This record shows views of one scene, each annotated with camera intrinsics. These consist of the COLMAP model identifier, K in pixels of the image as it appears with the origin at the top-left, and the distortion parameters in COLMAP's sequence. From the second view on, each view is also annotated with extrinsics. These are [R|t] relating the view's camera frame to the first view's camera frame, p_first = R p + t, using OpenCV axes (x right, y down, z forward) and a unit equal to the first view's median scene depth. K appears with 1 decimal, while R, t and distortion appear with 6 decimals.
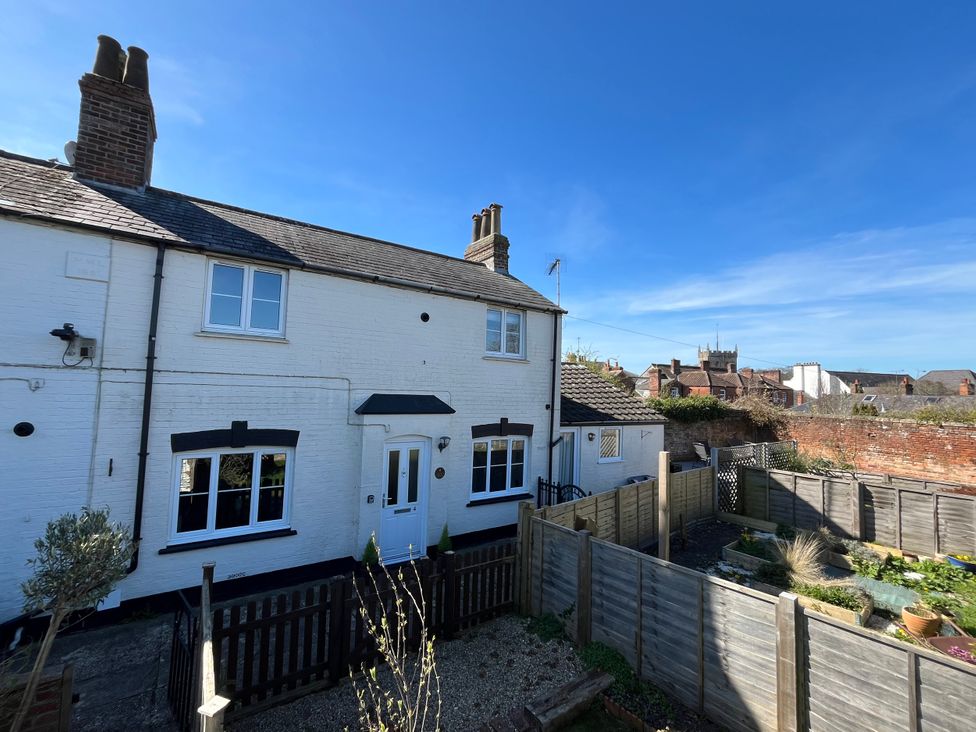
lens RADIAL K [[417.0, 0, 483.1], [0, 417.0, 363.4], [0, 0, 1]] dist [-0.002484, -0.000417]
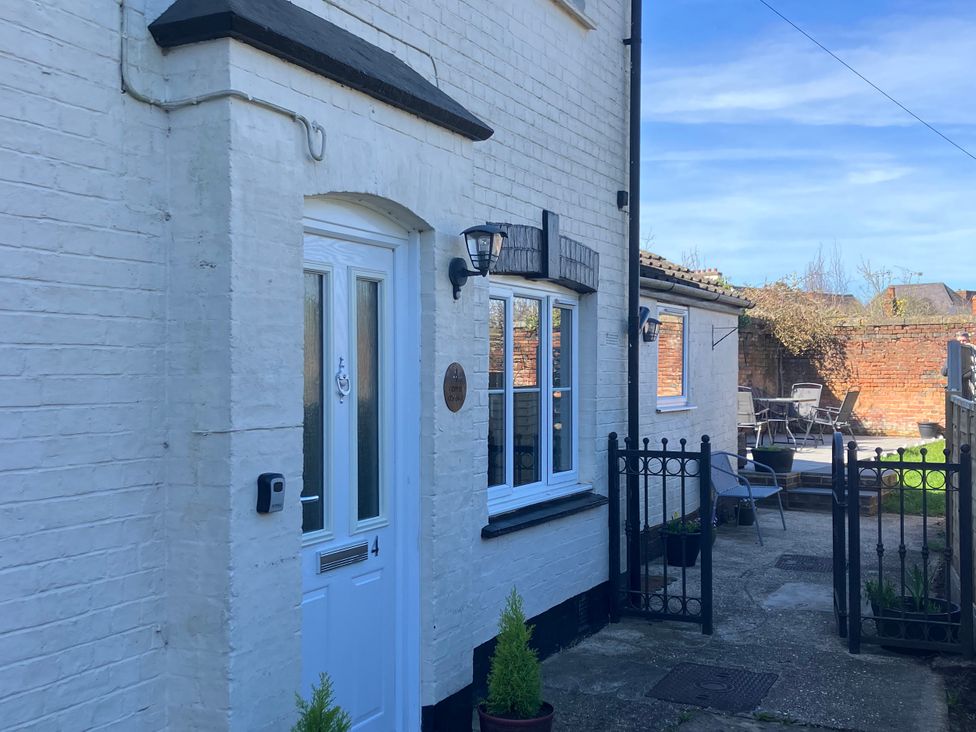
lens RADIAL K [[1094.9, 0, 490.0], [0, 1094.9, 350.5], [0, 0, 1]] dist [0.093645, -0.210909]
pose [[0.864051, -0.022932, 0.502881, -0.411707], [-0.005520, 0.998470, 0.055015, 0.219619], [-0.503373, -0.050312, 0.862603, 0.491456]]
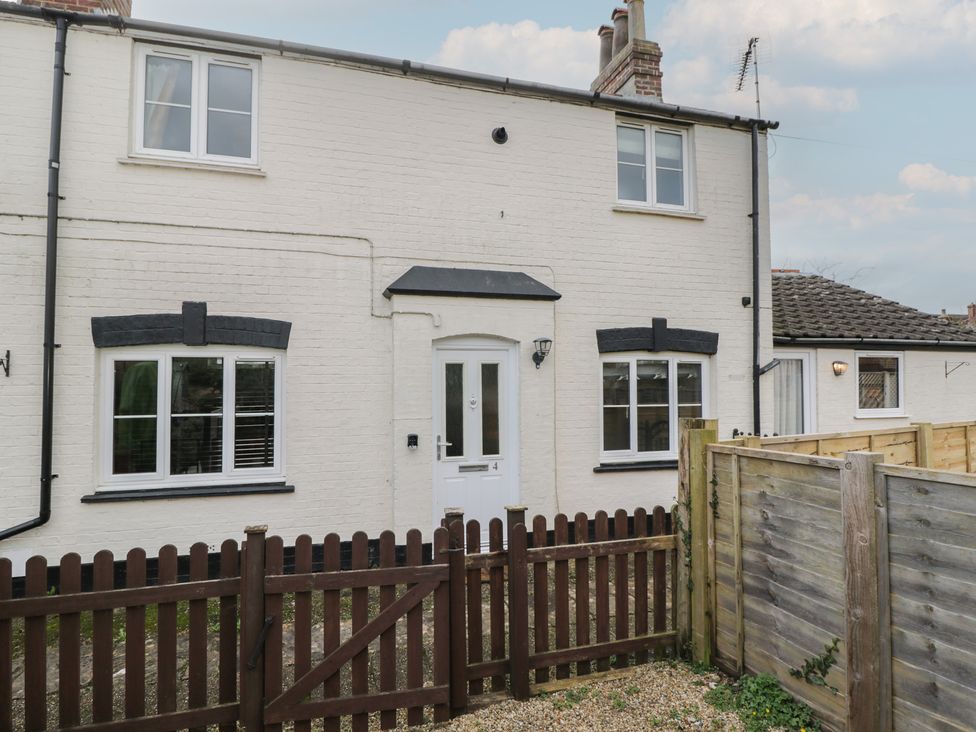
lens RADIAL K [[538.0, 0, 484.9], [0, 538.0, 362.8], [0, 0, 1]] dist [0.003086, -0.013792]
pose [[0.952822, -0.048501, -0.299631, 0.050134], [0.054718, 0.998425, 0.012387, 0.203043], [0.298558, -0.028198, 0.953975, 0.307403]]
